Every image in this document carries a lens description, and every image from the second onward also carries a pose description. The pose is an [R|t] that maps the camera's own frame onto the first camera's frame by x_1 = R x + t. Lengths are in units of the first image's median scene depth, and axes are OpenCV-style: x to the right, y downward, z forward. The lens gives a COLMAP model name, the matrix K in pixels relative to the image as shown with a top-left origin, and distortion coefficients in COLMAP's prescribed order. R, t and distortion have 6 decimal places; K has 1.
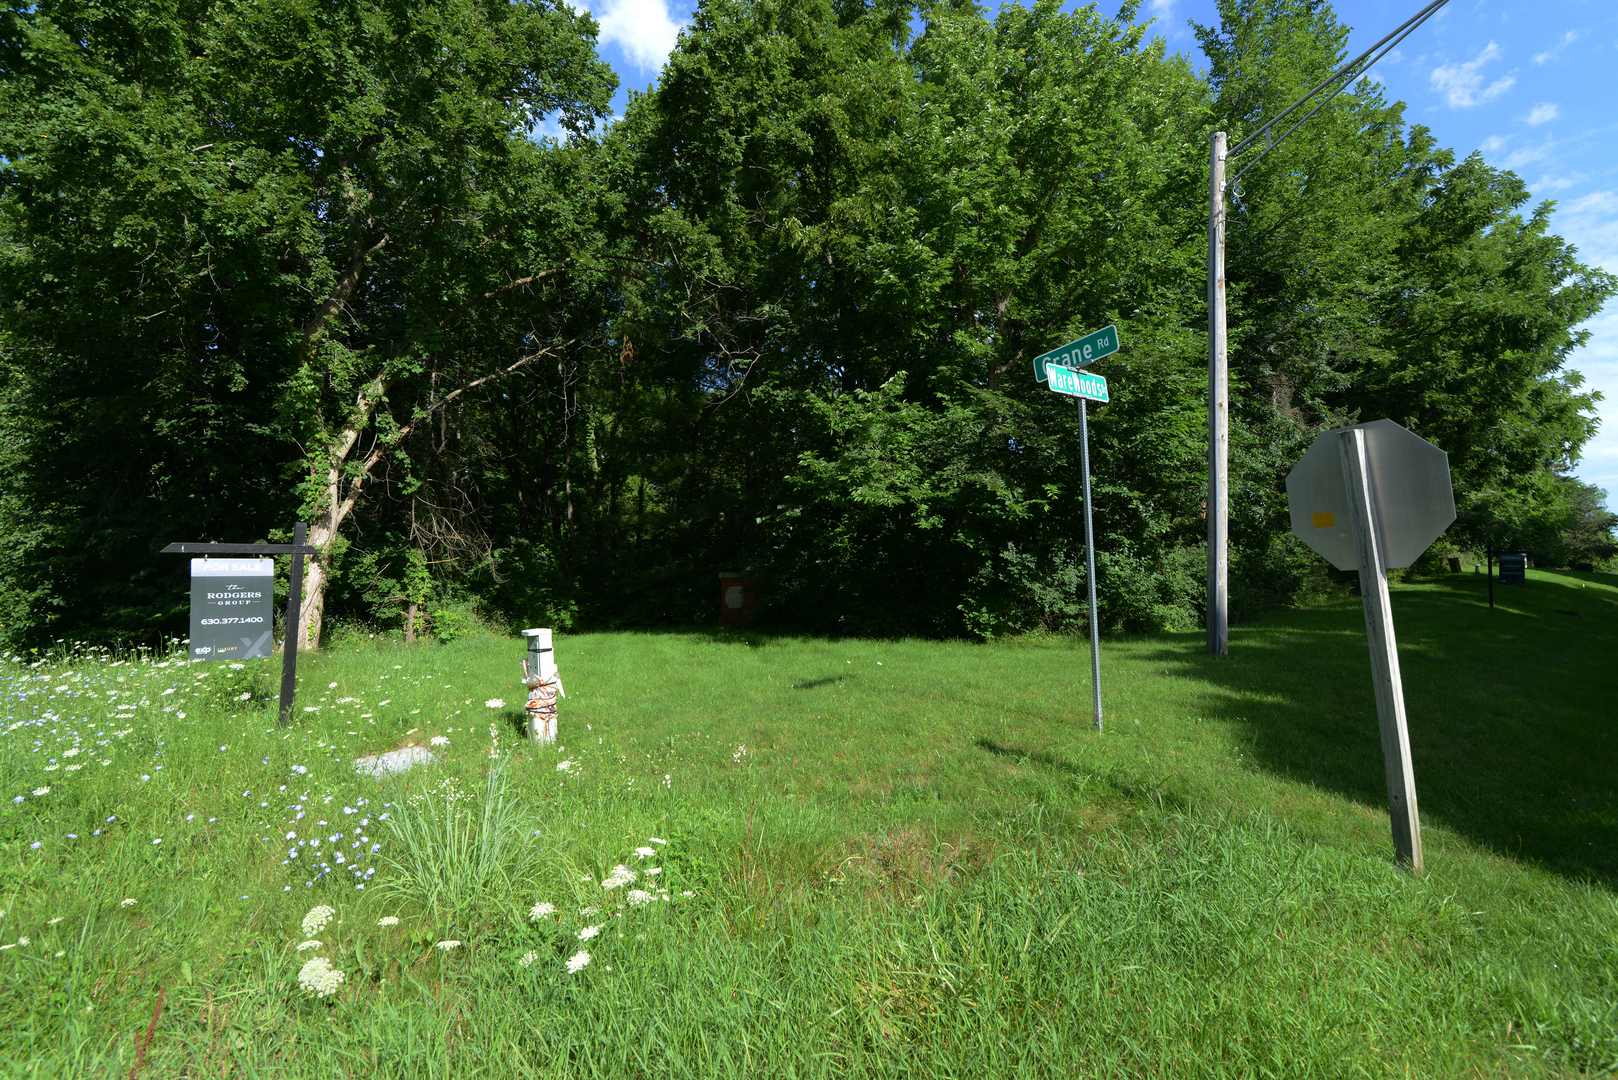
lens RADIAL K [[734.5, 0, 805.3], [0, 734.5, 540.4], [0, 0, 1]] dist [-0.021542, 0.000198]
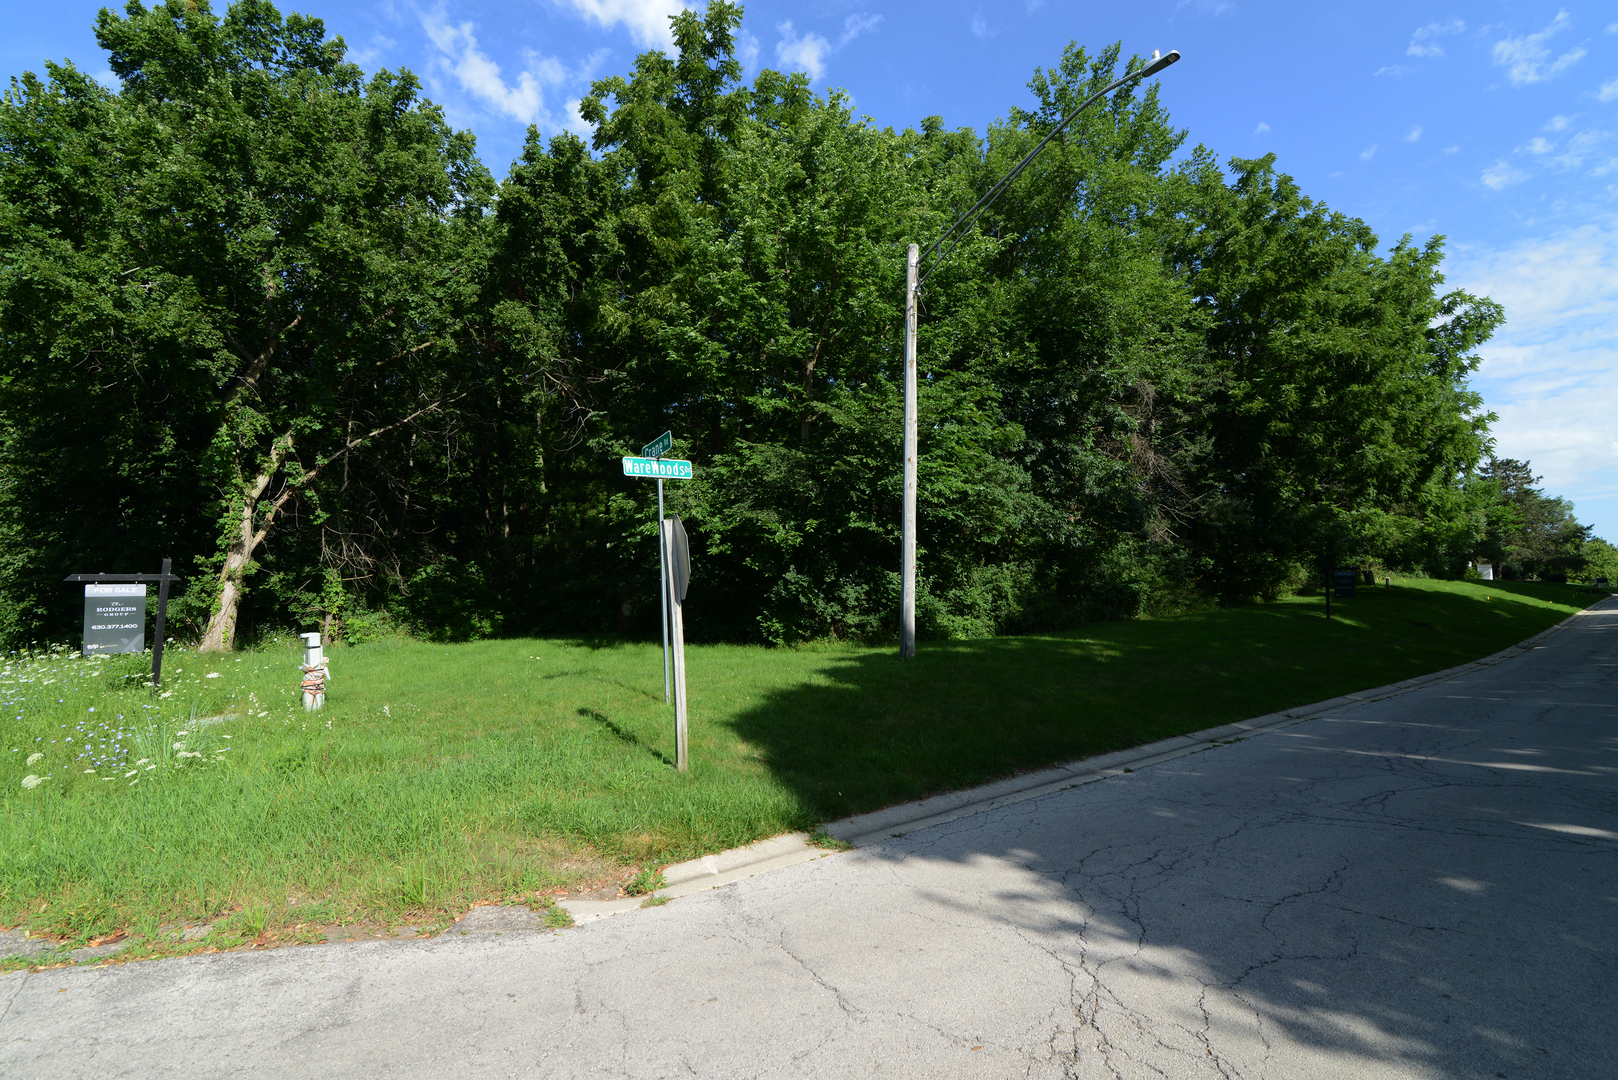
lens RADIAL K [[734.5, 0, 811.5], [0, 734.5, 540.1], [0, 0, 1]] dist [-0.021542, 0.000198]
pose [[0.999767, -0.000186, -0.021570, 0.345679], [-0.000053, 0.999939, -0.011073, -0.026013], [0.021570, 0.011072, 0.999706, -0.228569]]
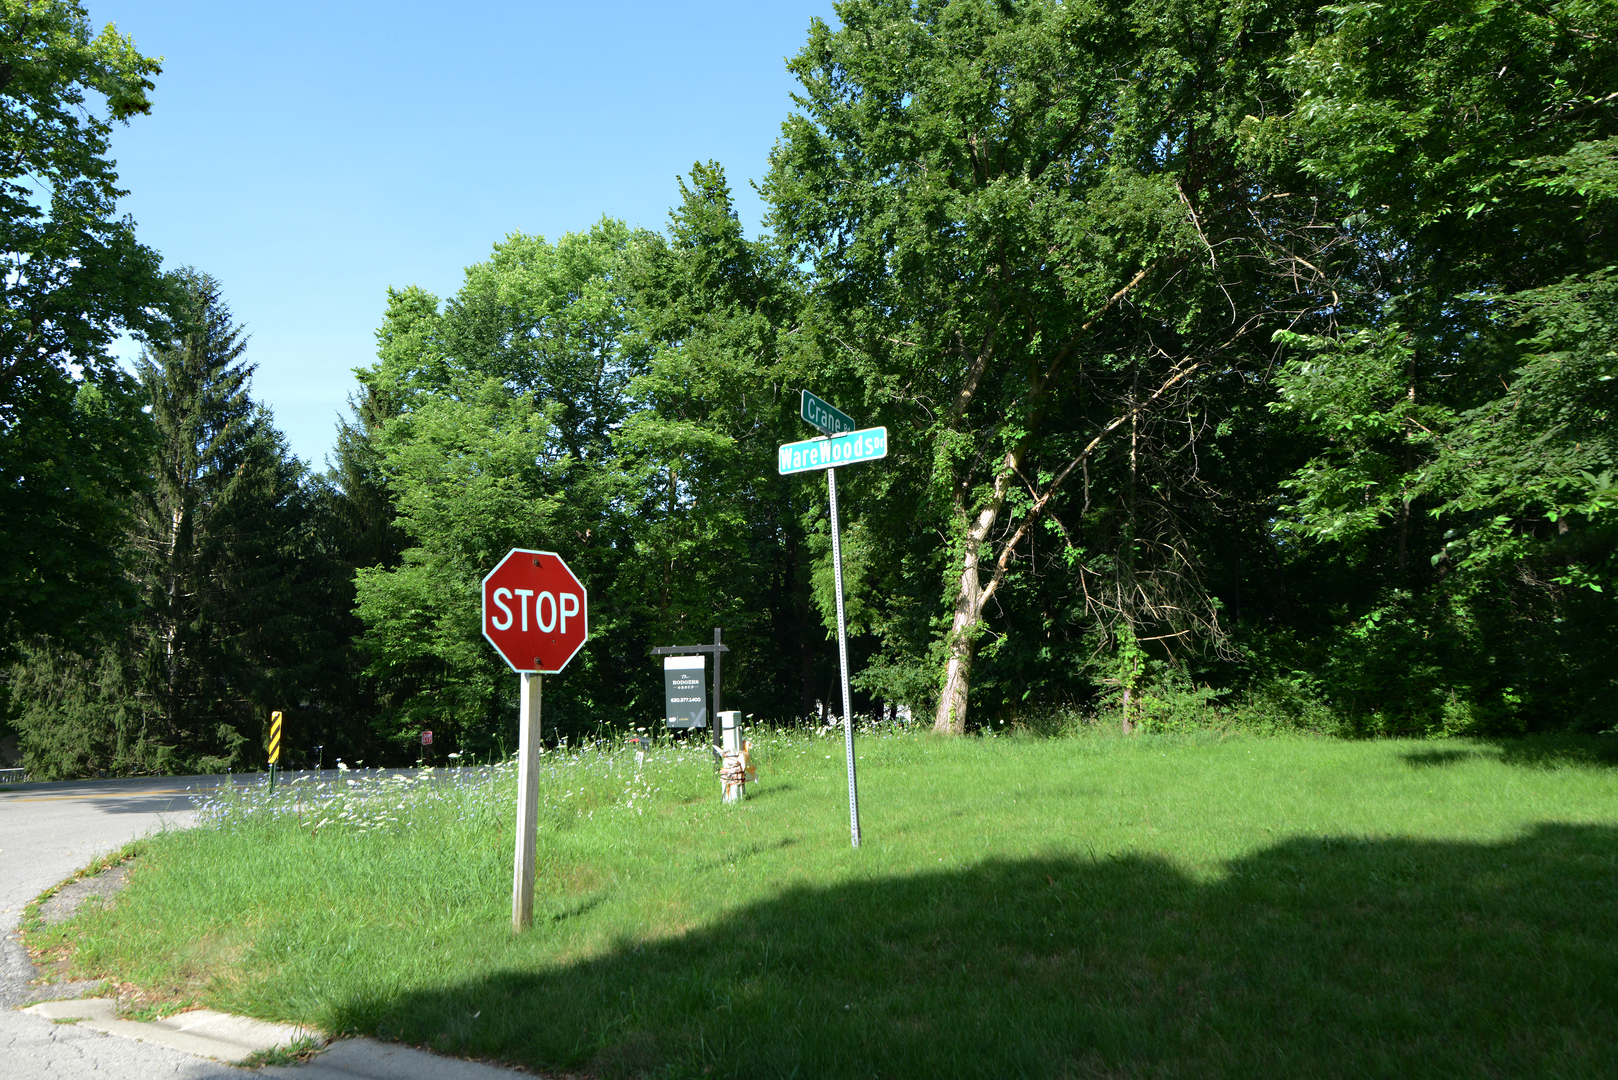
lens RADIAL K [[1233.2, 0, 810.4], [0, 1233.2, 550.0], [0, 0, 1]] dist [-0.009905, -0.004061]
pose [[0.303249, -0.092466, -0.948414, 0.860733], [0.072278, 0.994646, -0.073863, 0.006962], [0.950166, -0.046150, 0.308309, 0.259431]]
